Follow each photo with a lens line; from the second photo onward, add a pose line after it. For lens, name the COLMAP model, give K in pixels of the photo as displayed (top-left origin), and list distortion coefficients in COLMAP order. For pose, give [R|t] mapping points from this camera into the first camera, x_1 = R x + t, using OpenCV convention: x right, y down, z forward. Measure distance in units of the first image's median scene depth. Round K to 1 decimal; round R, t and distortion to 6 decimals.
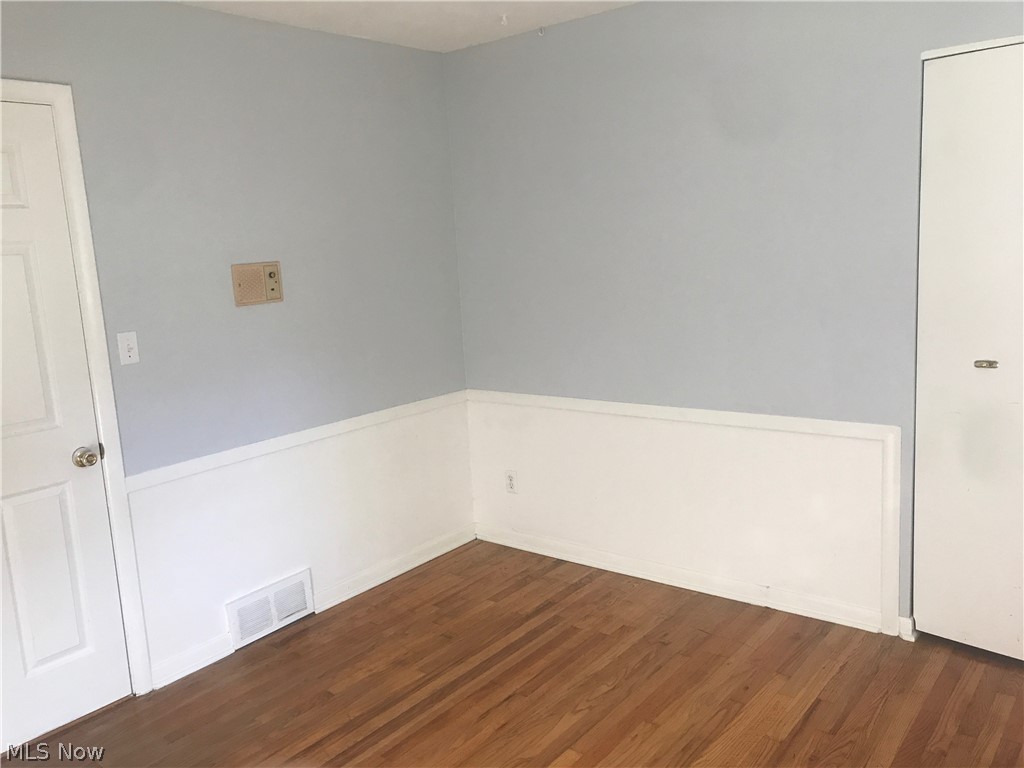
lens RADIAL K [[845.5, 0, 512.4], [0, 845.5, 383.5], [0, 0, 1]] dist [0.049961, -0.038794]
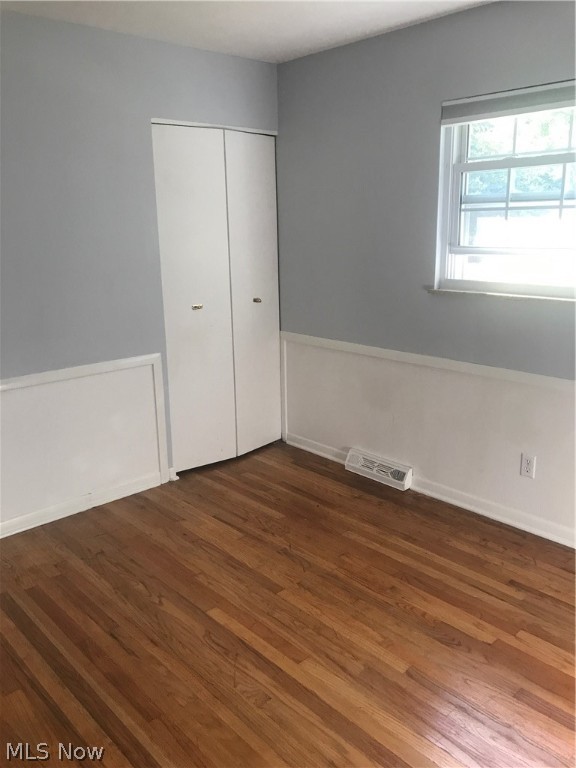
lens RADIAL K [[634.2, 0, 288.4], [0, 634.2, 384.2], [0, 0, 1]] dist [0.049961, -0.038794]
pose [[0.143500, -0.184395, 0.972320, -0.731482], [0.172301, 0.972139, 0.158932, -0.043499], [-0.974536, 0.144725, 0.171273, 0.593495]]
